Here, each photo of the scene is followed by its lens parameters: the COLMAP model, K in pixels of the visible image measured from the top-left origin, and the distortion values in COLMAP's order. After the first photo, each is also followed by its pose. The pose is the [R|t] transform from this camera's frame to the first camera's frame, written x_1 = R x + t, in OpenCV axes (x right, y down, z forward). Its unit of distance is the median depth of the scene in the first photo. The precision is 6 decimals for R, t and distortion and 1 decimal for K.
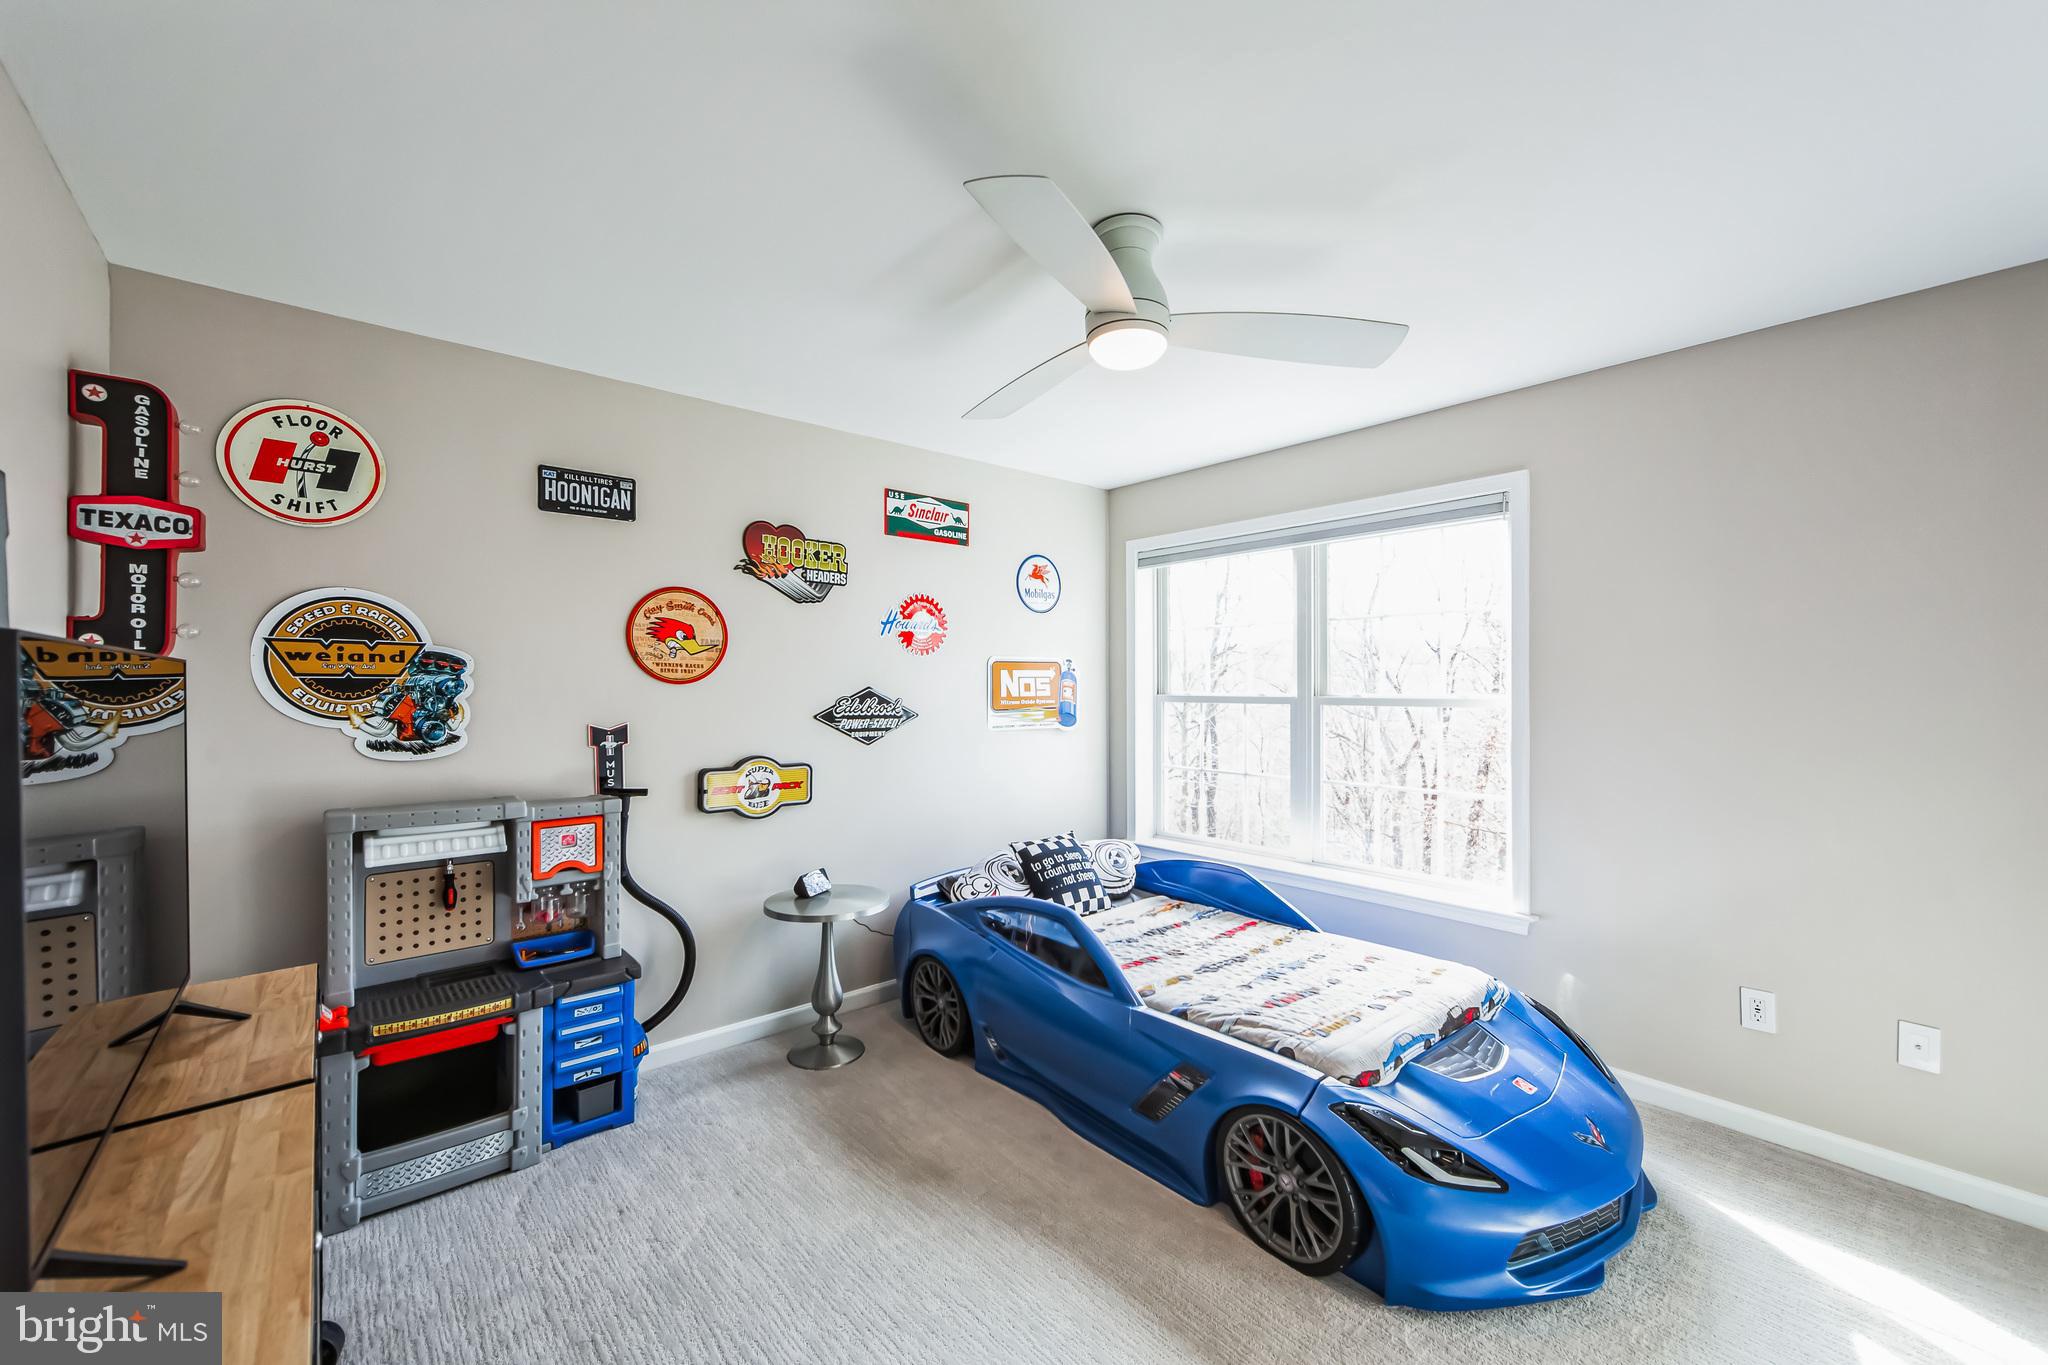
lens RADIAL K [[819.9, 0, 1024.0], [0, 819.9, 682.5], [0, 0, 1]] dist [-0.000864, 0.002768]
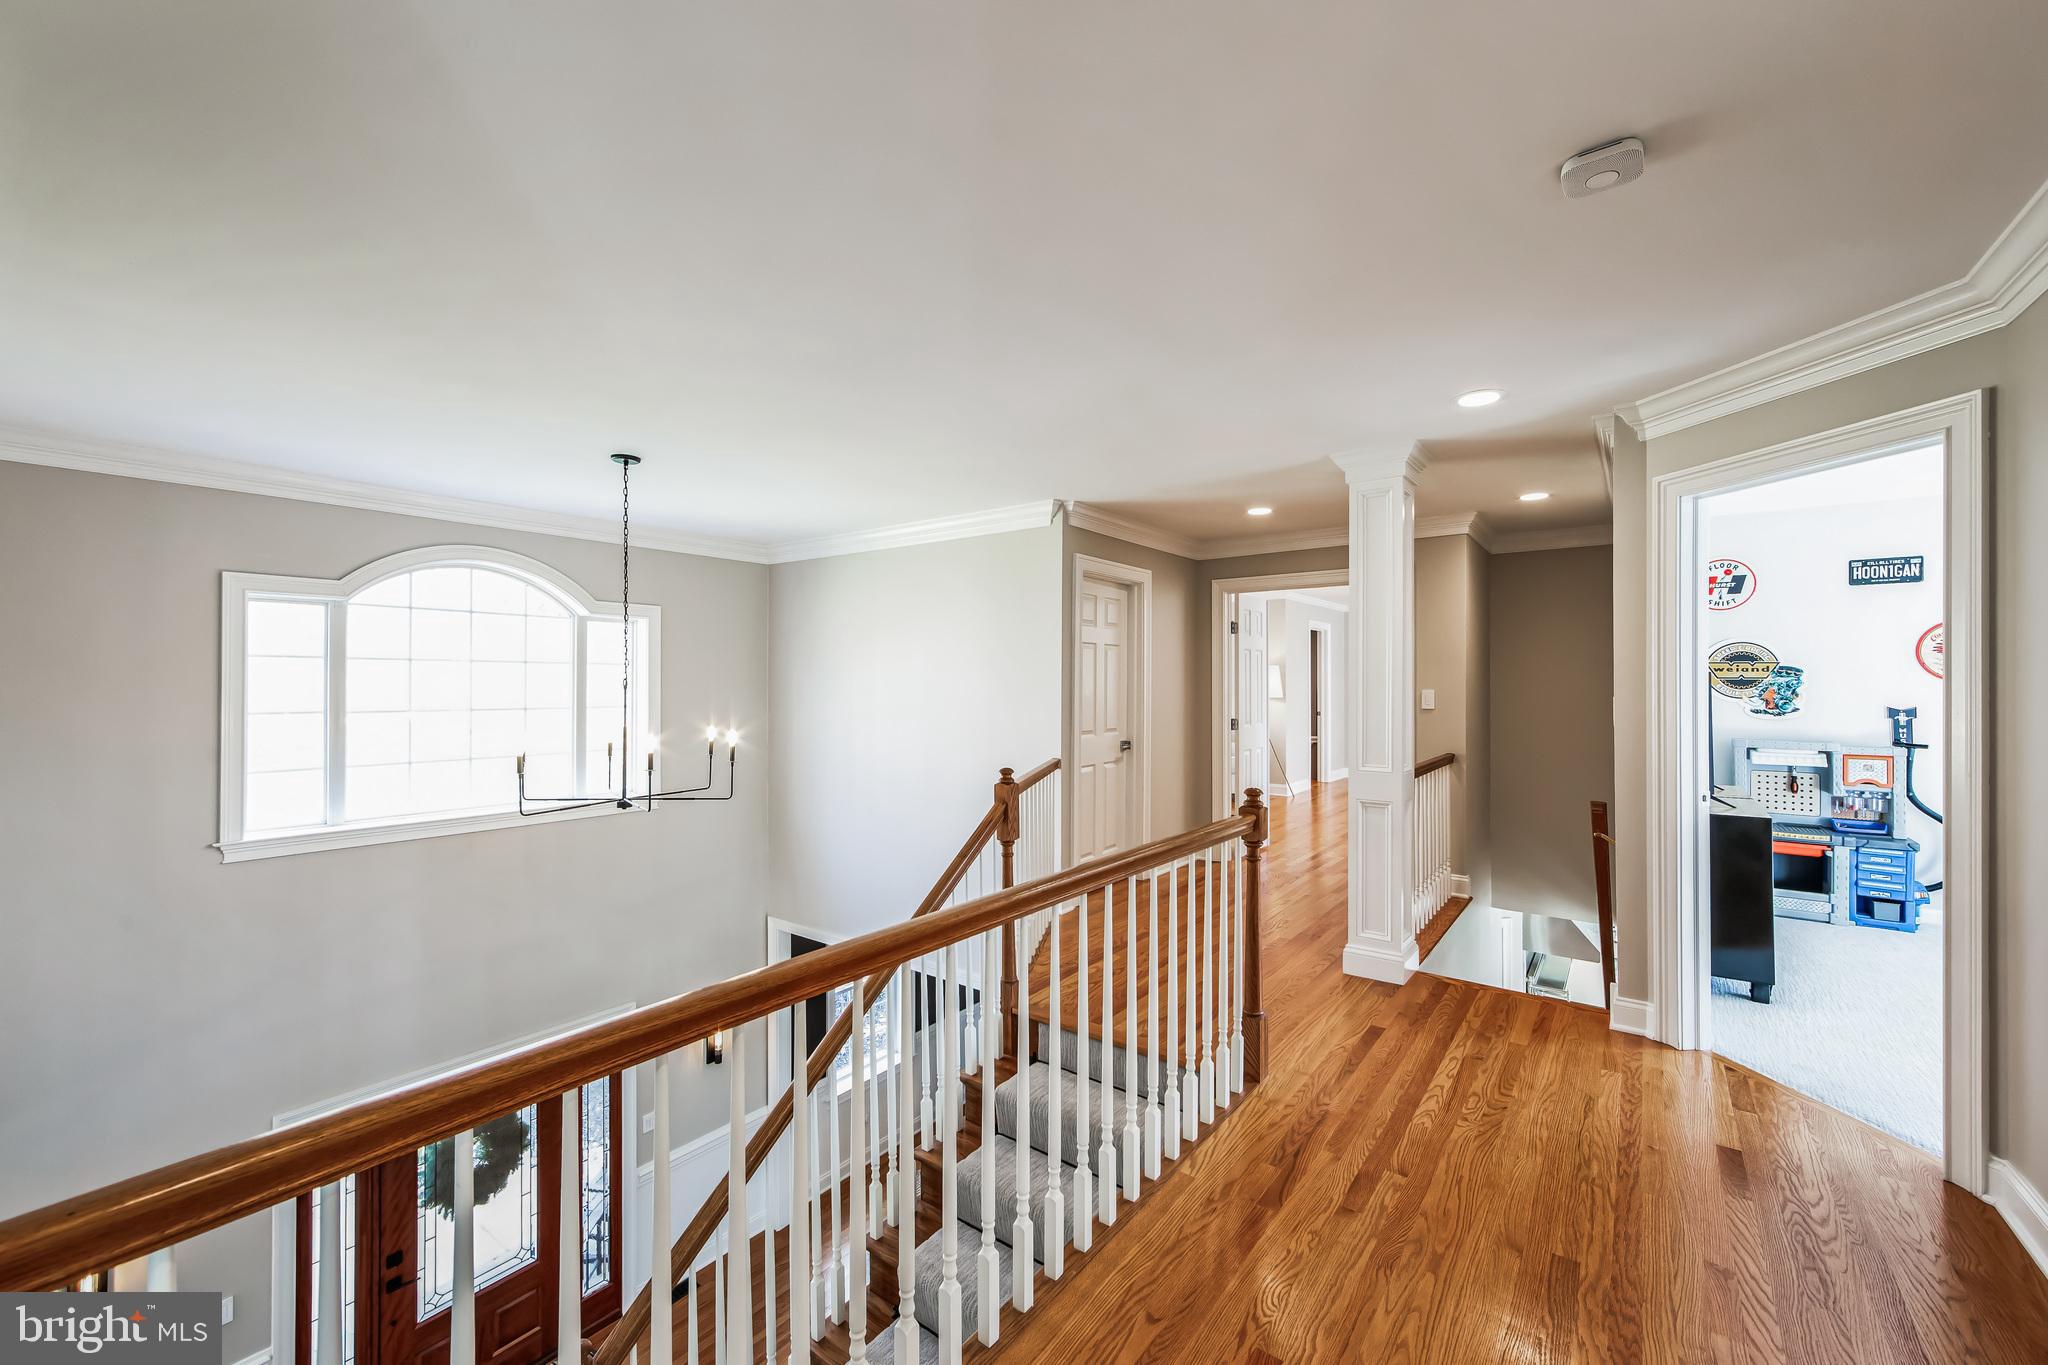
lens RADIAL K [[819.9, 0, 1024.0], [0, 819.9, 682.5], [0, 0, 1]] dist [-0.000864, 0.002768]
pose [[0.214588, 0.000020, -0.976705, 0.849663], [0.002200, 0.999997, 0.000504, -0.002241], [0.976702, -0.002257, 0.214588, -1.259905]]
